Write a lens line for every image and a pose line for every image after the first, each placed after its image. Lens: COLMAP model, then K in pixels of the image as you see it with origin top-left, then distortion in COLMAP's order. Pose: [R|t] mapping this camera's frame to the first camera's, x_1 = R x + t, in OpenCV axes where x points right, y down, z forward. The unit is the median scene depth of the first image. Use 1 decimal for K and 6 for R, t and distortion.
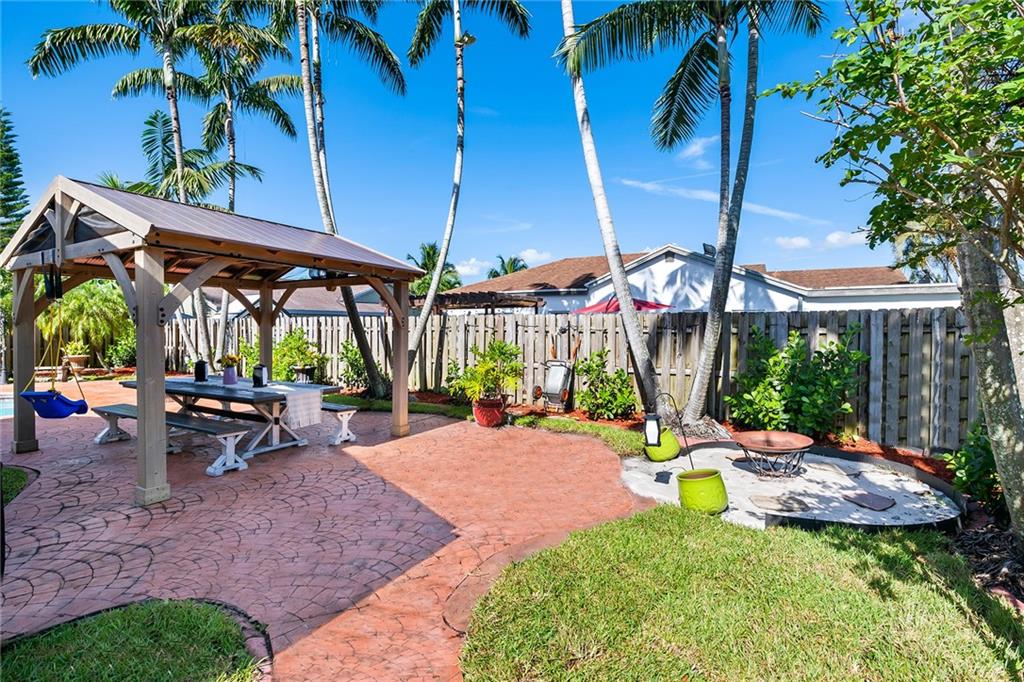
lens RADIAL K [[519.0, 0, 512.0], [0, 519.0, 341.0], [0, 0, 1]] dist [-0.001023, -0.000170]
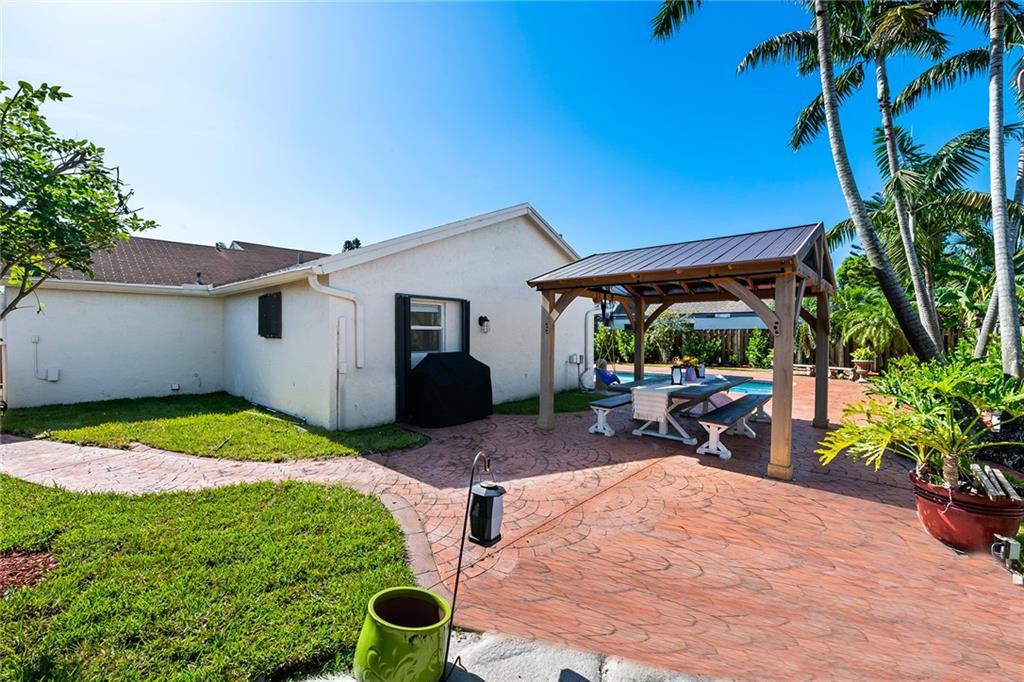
lens RADIAL K [[421.1, 0, 512.0], [0, 421.1, 341.0], [0, 0, 1]] dist [0.000469, 0.000061]
pose [[-0.278766, 0.005652, -0.960342, 0.557178], [-0.025123, 0.999598, 0.013175, -0.016105], [0.960030, 0.027799, -0.278512, 0.918020]]
